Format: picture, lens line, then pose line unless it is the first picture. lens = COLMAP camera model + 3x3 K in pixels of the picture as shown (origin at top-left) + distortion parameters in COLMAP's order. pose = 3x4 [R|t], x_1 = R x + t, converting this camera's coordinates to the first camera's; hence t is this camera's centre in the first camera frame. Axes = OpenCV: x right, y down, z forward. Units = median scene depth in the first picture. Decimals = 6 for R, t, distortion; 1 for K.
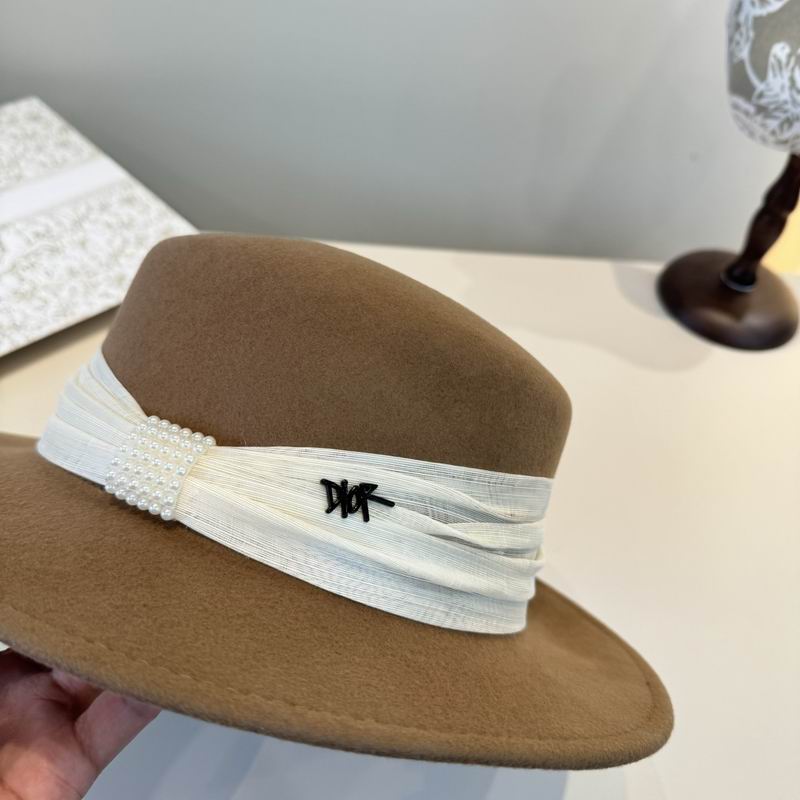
lens RADIAL K [[795.2, 0, 394.3], [0, 795.2, 406.8], [0, 0, 1]] dist [-0.026663, 0.000000]
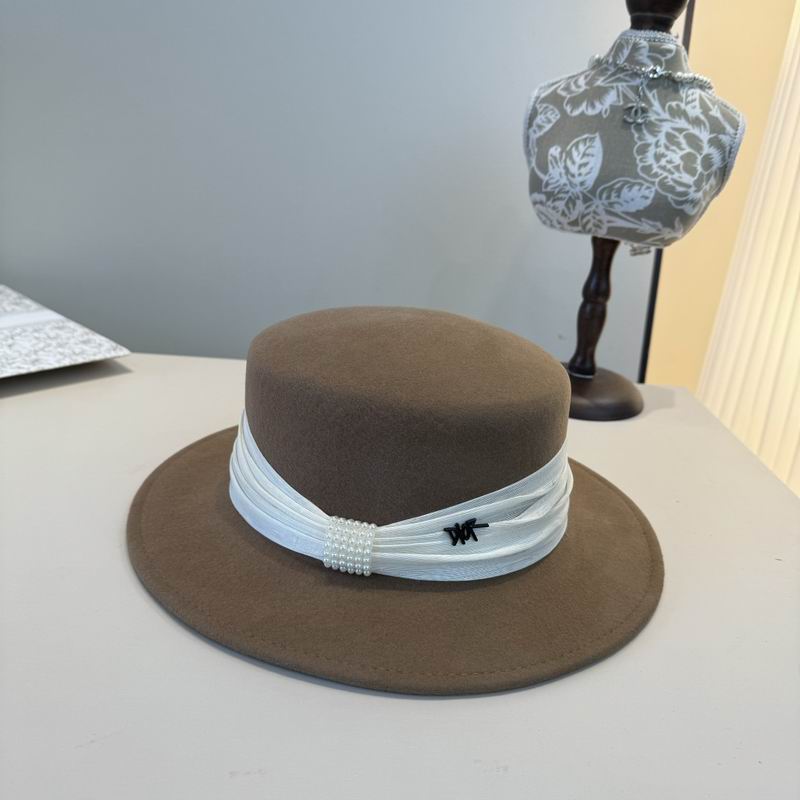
lens RADIAL K [[795.2, 0, 397.5], [0, 795.2, 413.9], [0, 0, 1]] dist [-0.026663, 0.000000]
pose [[0.999700, -0.018397, 0.016182, 0.159794], [0.023656, 0.896758, -0.441888, 0.424884], [-0.006382, 0.442138, 0.896924, 0.001282]]
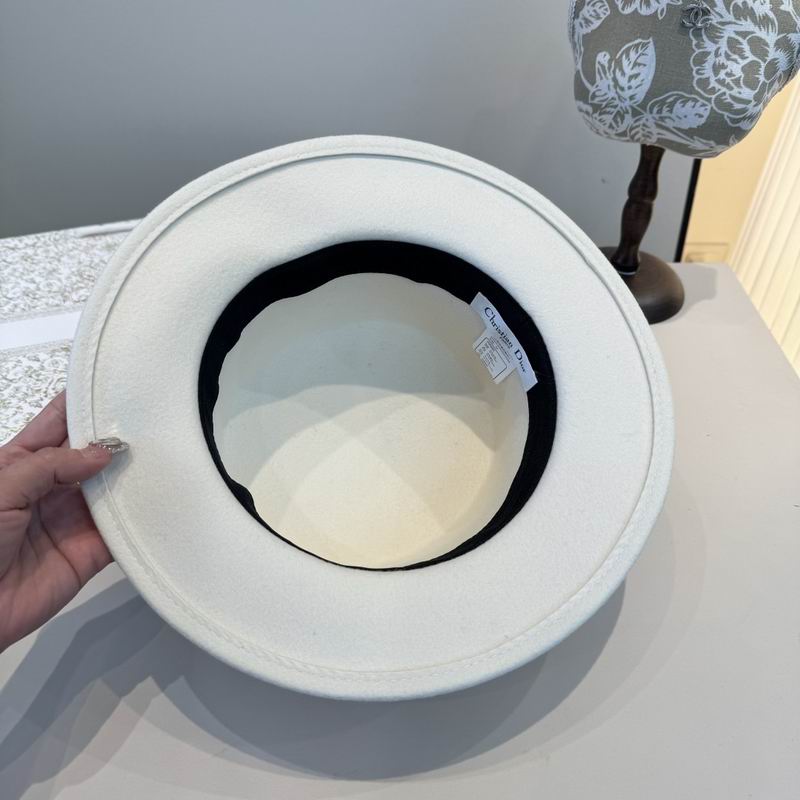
lens RADIAL K [[795.2, 0, 388.4], [0, 795.2, 407.3], [0, 0, 1]] dist [-0.026663, 0.000000]
pose [[0.996903, -0.059800, -0.051078, 0.154513], [0.053393, 0.991491, -0.118720, 0.168569], [0.057743, 0.115625, 0.991613, -0.133988]]
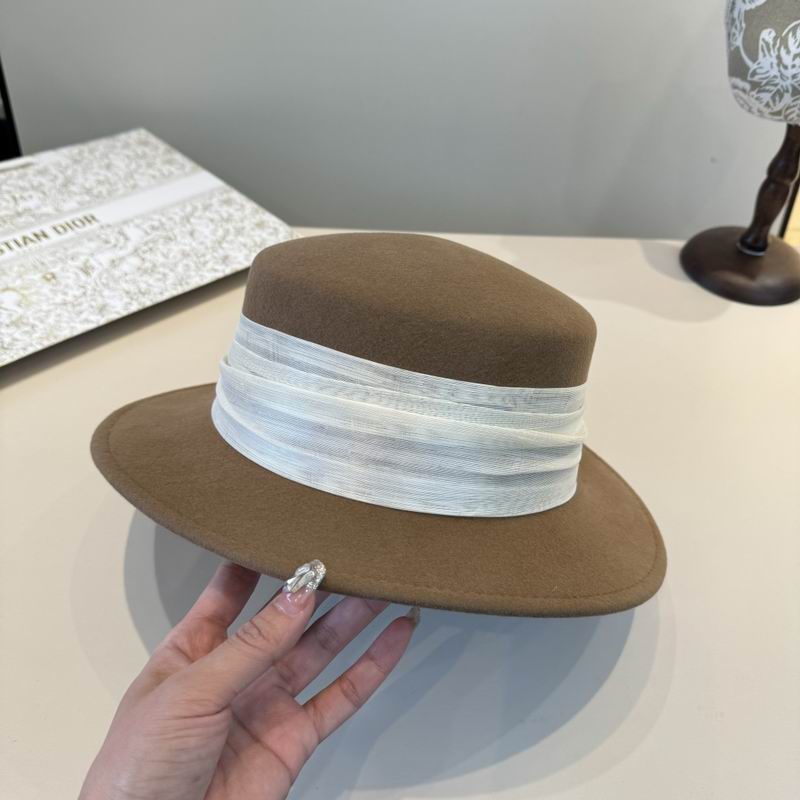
lens RADIAL K [[795.2, 0, 402.5], [0, 795.2, 427.8], [0, 0, 1]] dist [-0.026663, 0.000000]
pose [[0.998199, -0.023342, -0.055268, -0.015451], [0.019763, 0.997726, -0.064430, 0.177386], [0.056646, 0.063222, 0.996391, -0.164322]]
